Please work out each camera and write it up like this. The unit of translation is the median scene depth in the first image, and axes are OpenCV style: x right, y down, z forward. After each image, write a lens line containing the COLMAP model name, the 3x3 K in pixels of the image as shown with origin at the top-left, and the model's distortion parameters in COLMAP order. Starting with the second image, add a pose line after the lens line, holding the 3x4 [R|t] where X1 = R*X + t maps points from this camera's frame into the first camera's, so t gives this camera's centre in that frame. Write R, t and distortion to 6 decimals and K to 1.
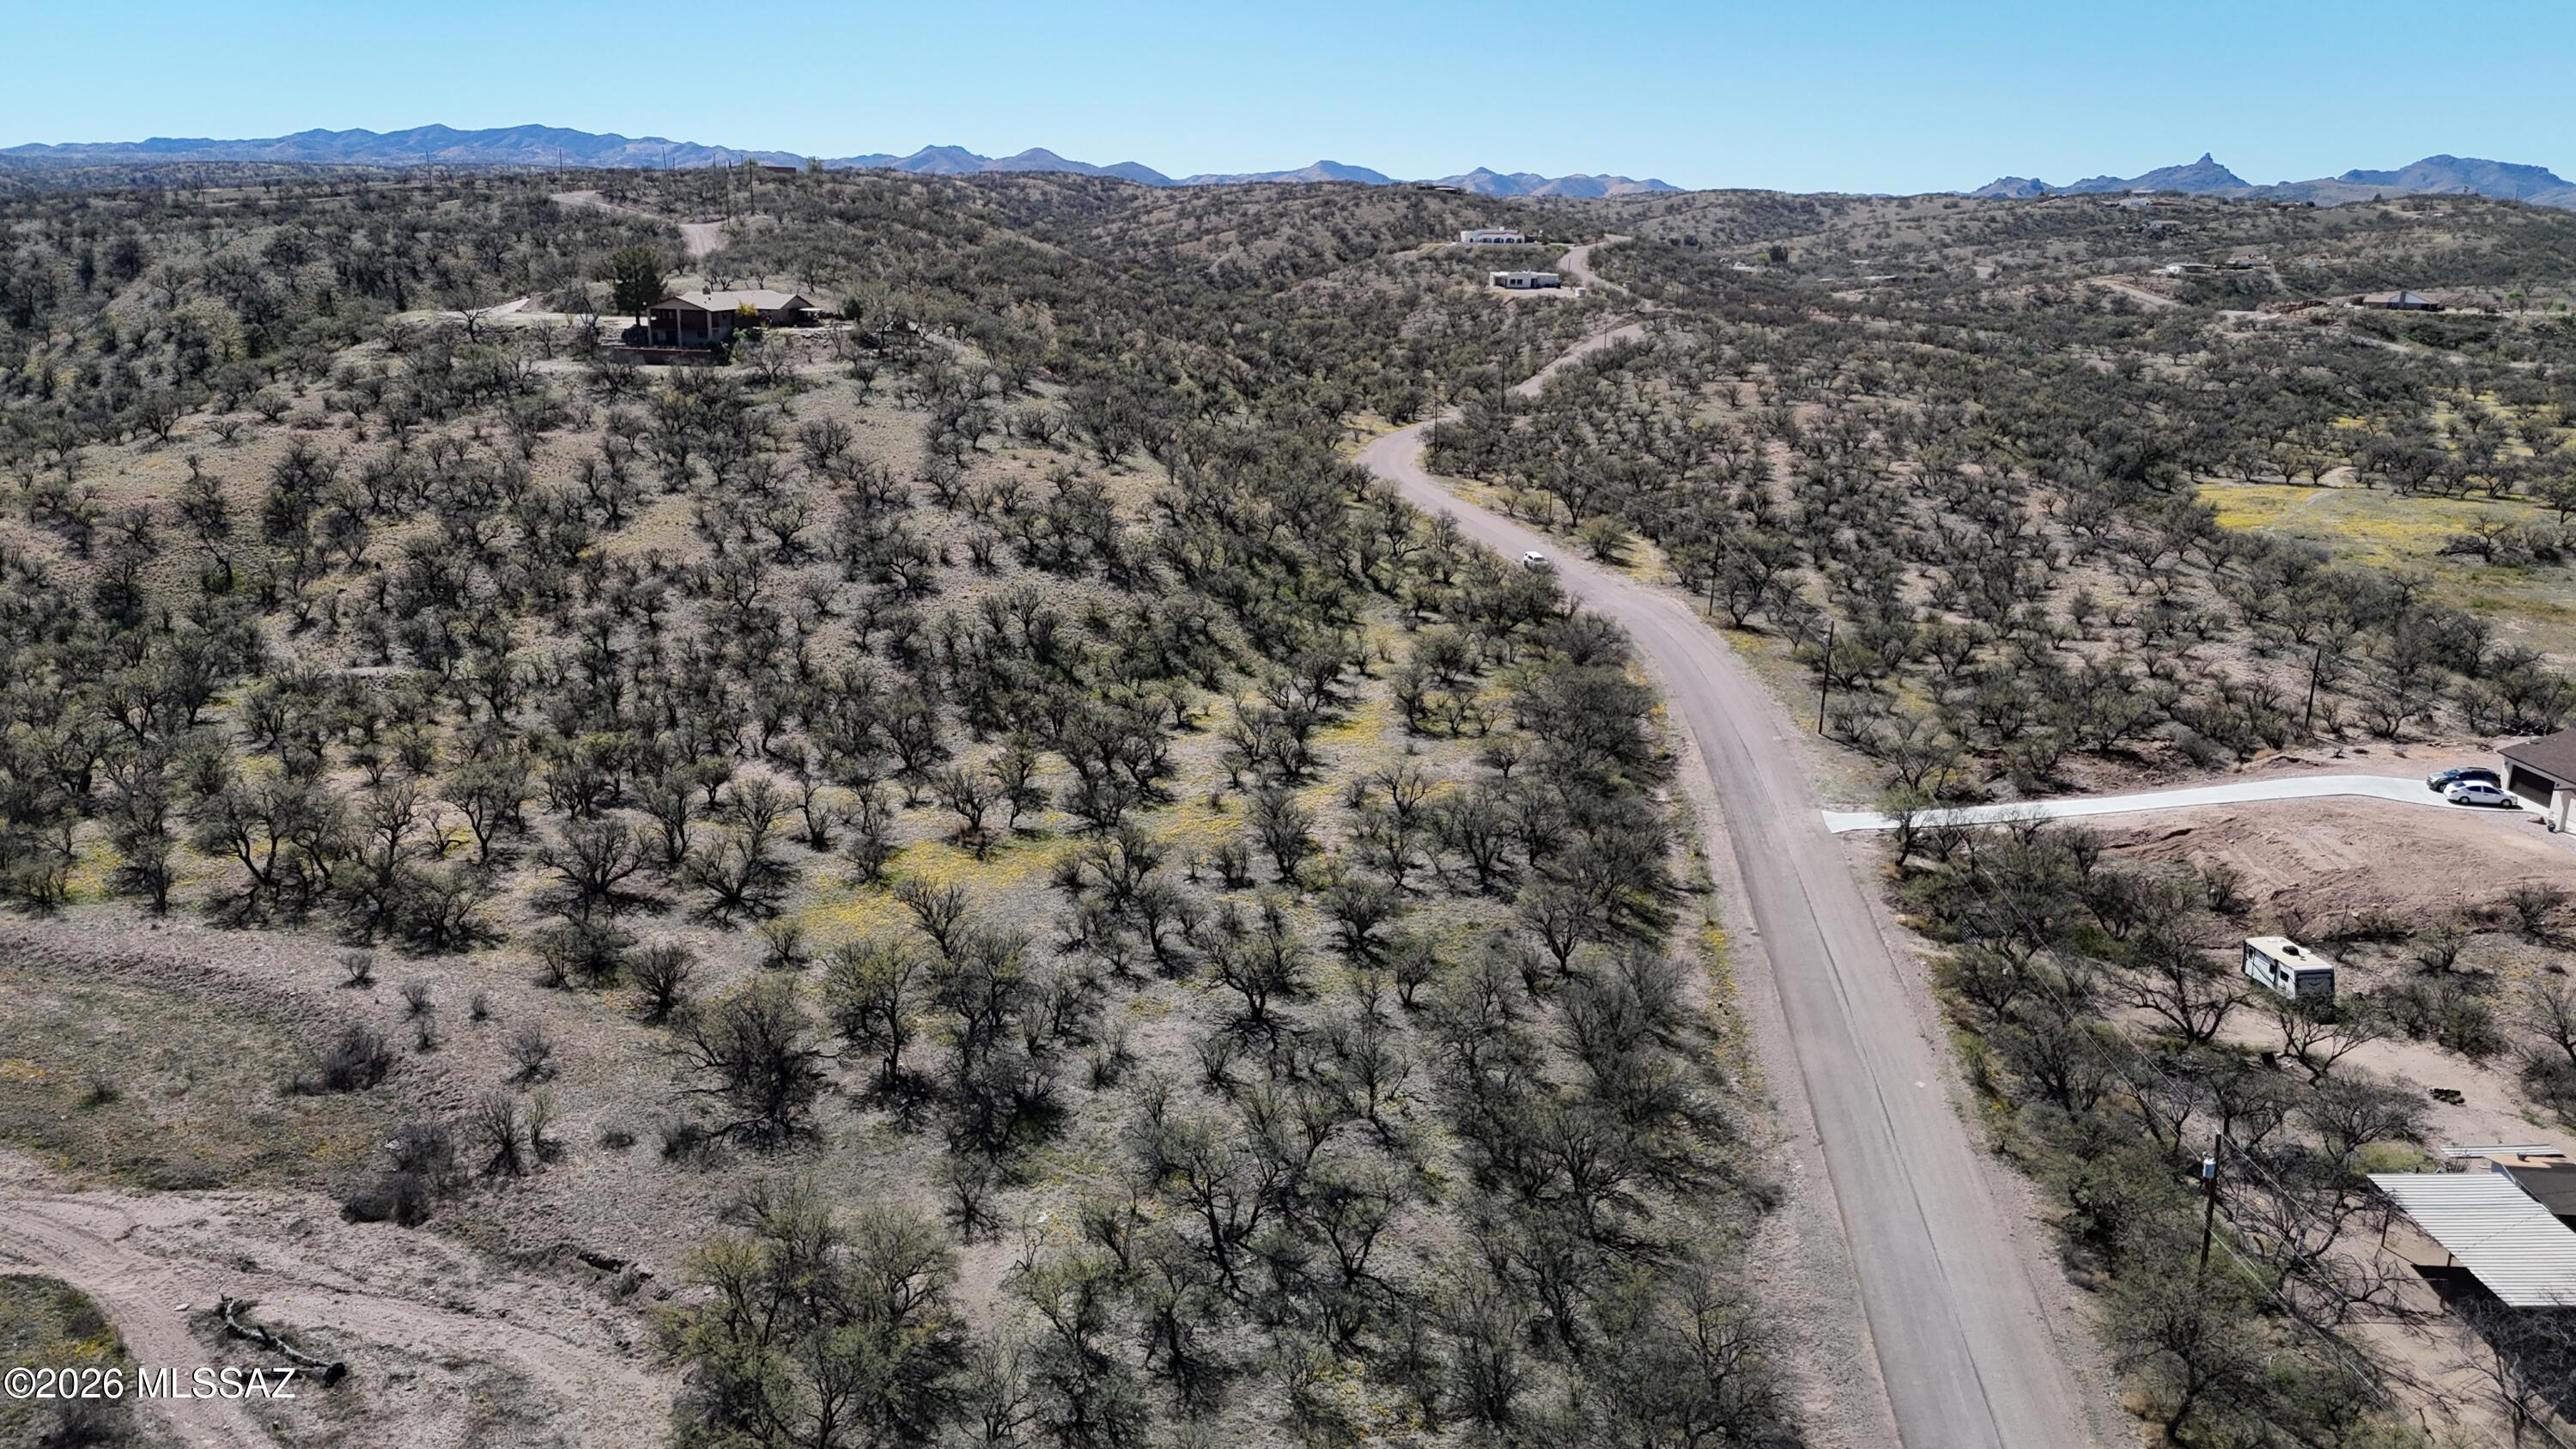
lens RADIAL K [[1889.5, 0, 1286.8], [0, 1889.5, 736.8], [0, 0, 1]] dist [0.078592, -0.075160]
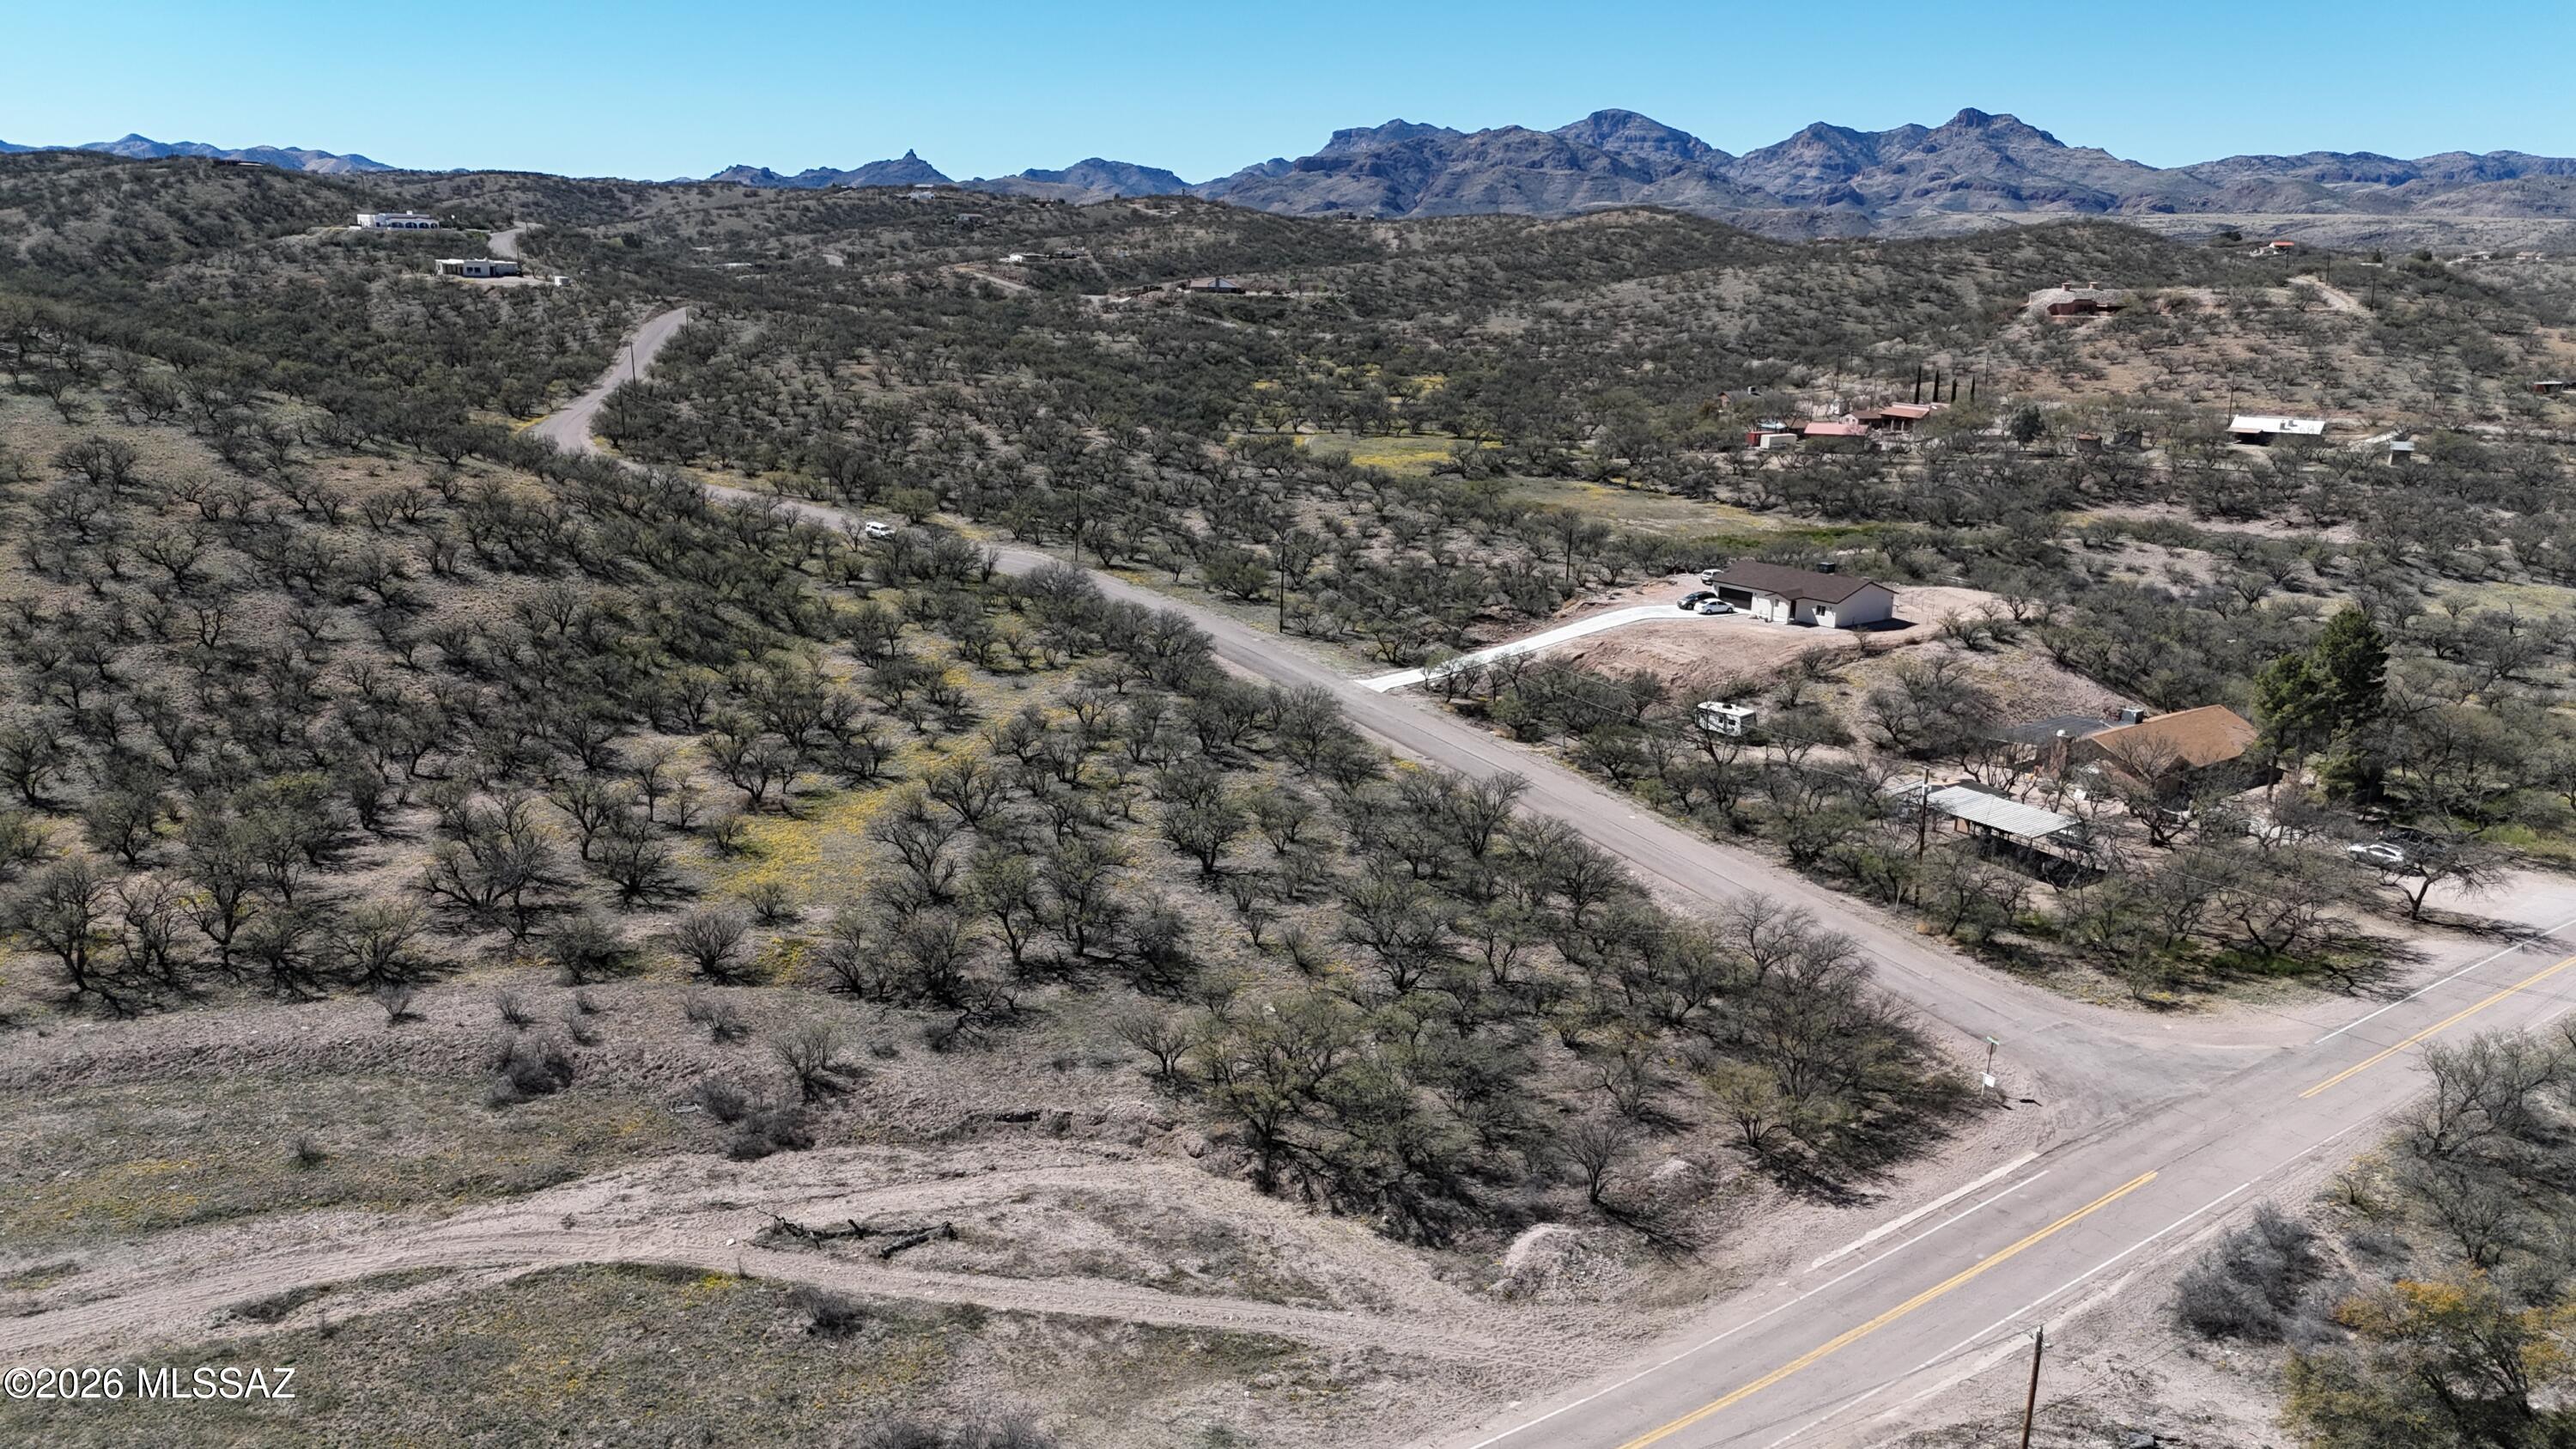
lens RADIAL K [[1889.5, 0, 1297.8], [0, 1889.5, 732.1], [0, 0, 1]] dist [0.078592, -0.075160]
pose [[0.809186, -0.150633, 0.567916, -0.354571], [0.147836, 0.987679, 0.051328, 0.001124], [-0.568650, 0.042424, 0.821485, -0.033037]]
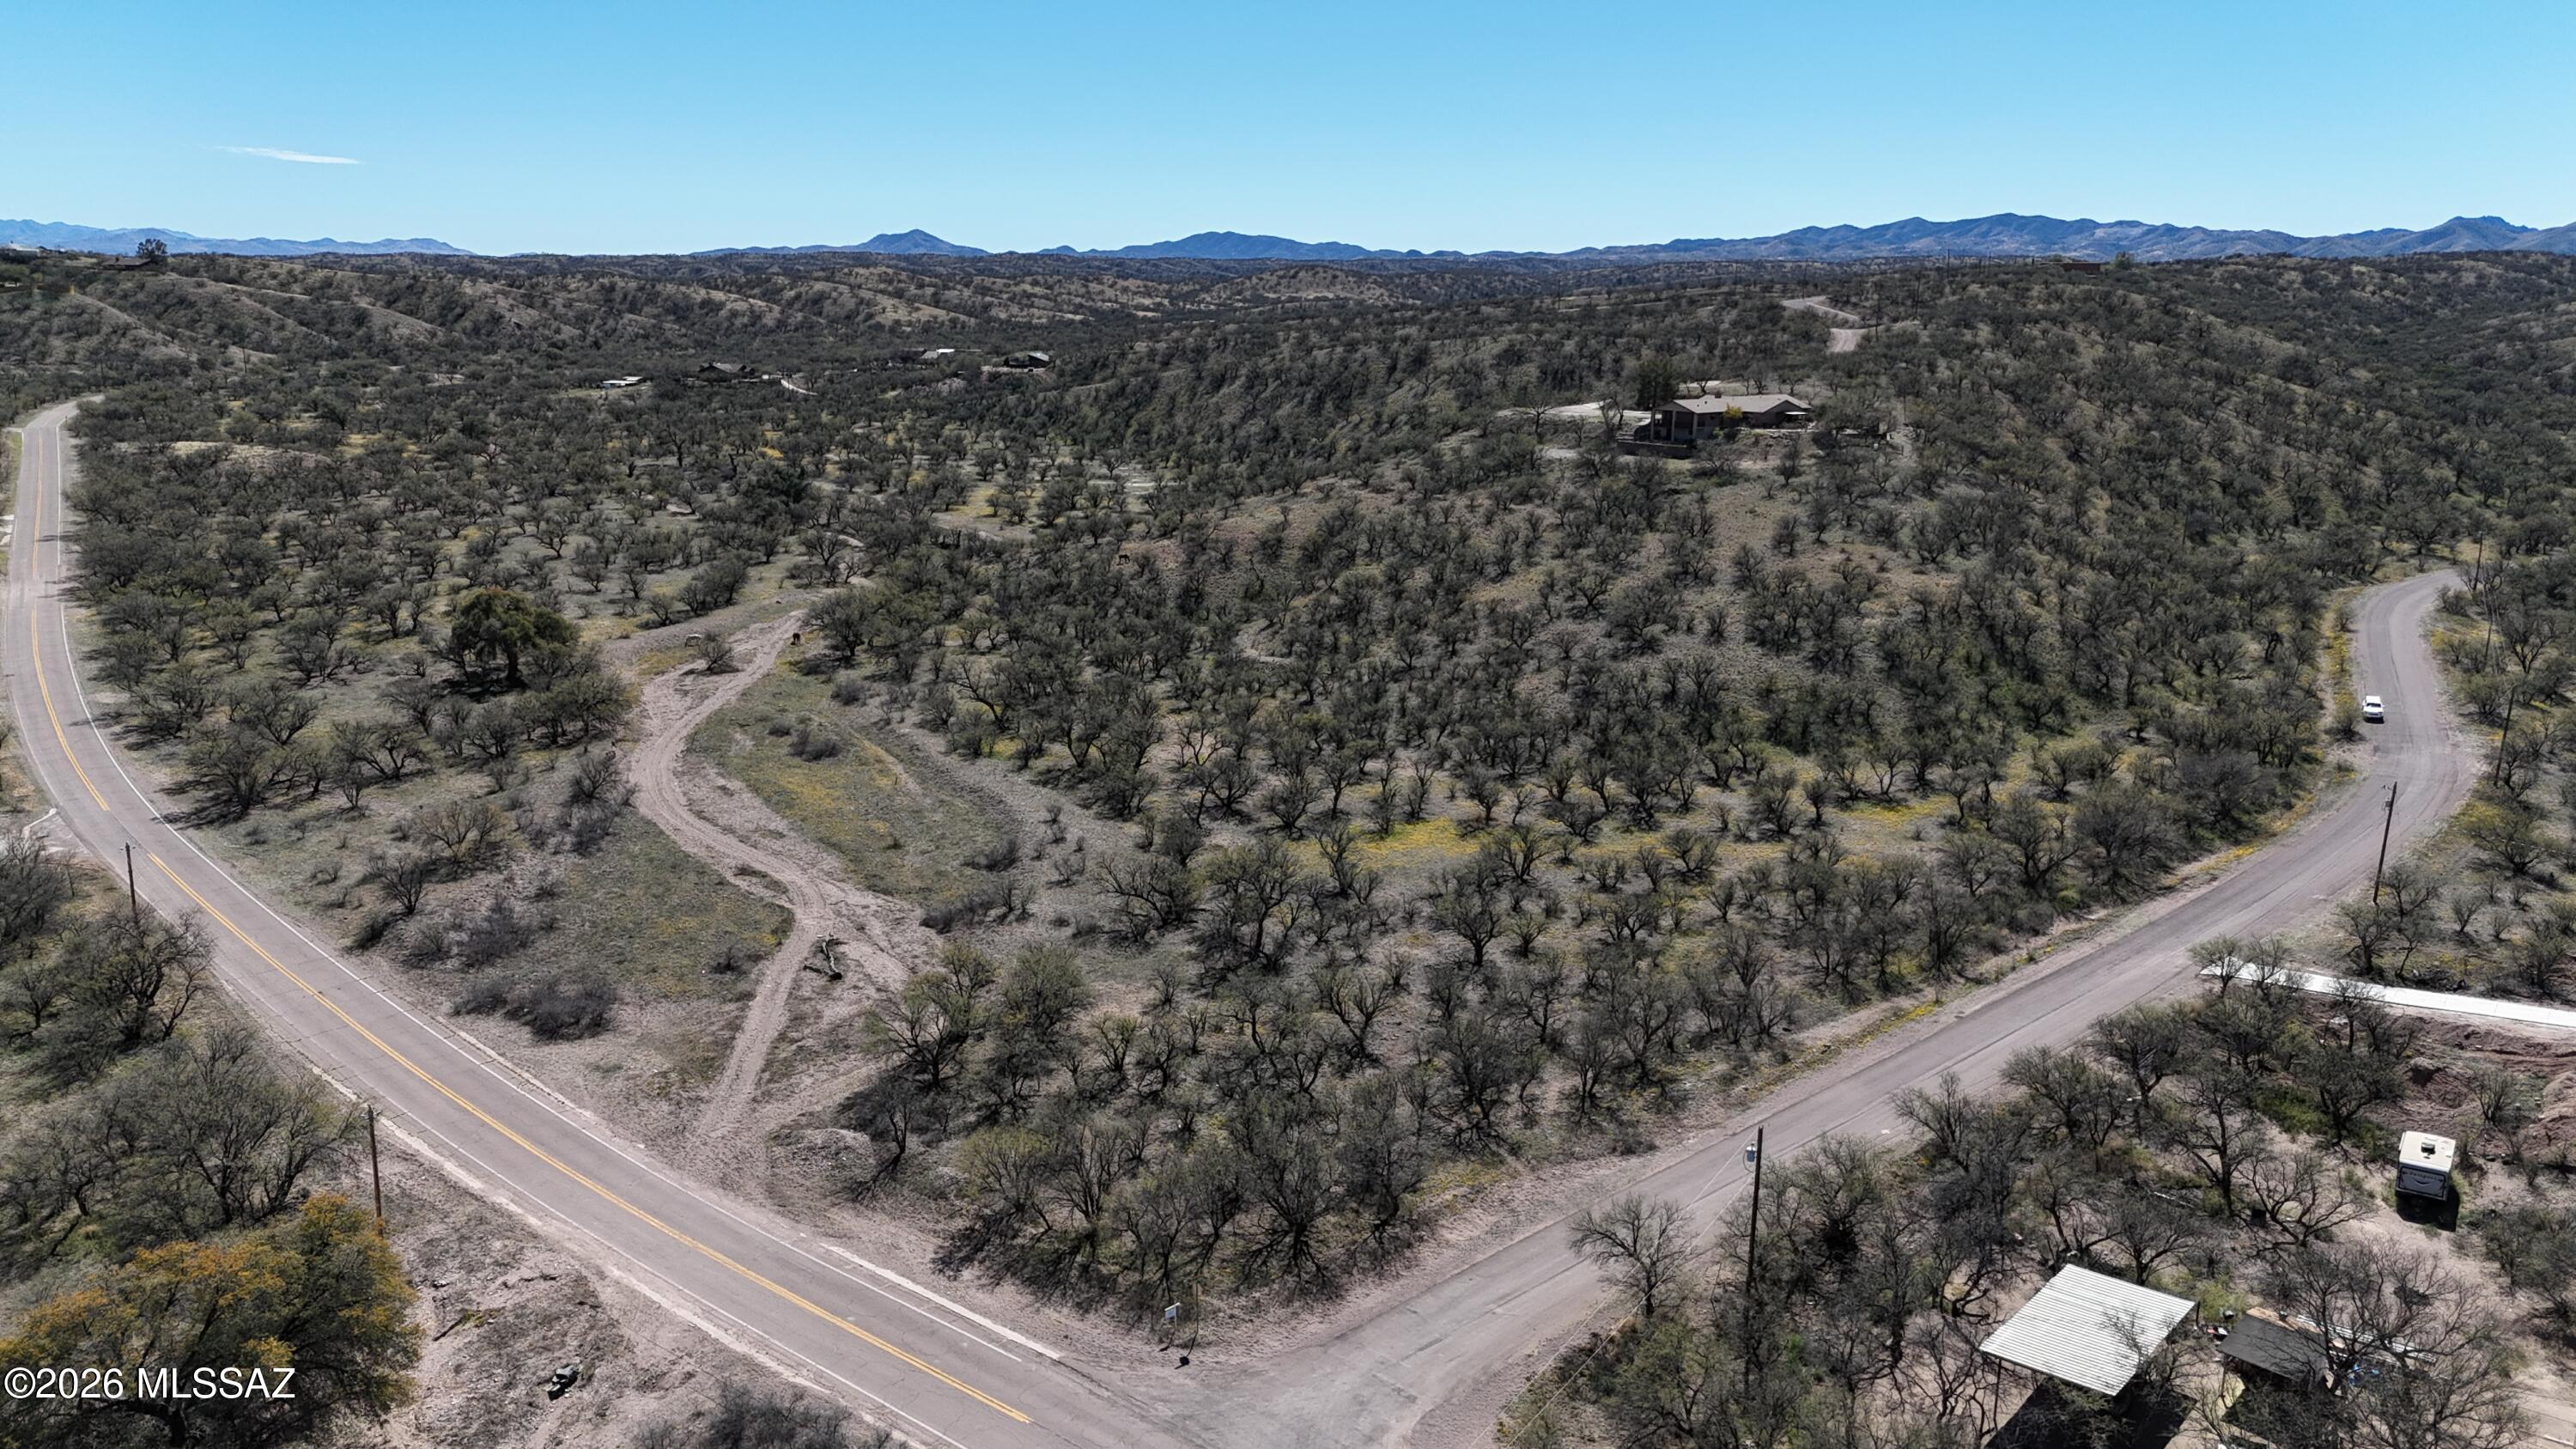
lens RADIAL K [[1889.5, 0, 1287.9], [0, 1889.5, 735.7], [0, 0, 1]] dist [0.078592, -0.075160]
pose [[0.754956, 0.145631, -0.639401, 0.382956], [-0.172212, 0.984837, 0.020973, -0.007864], [0.632760, 0.094278, 0.768588, -0.070080]]
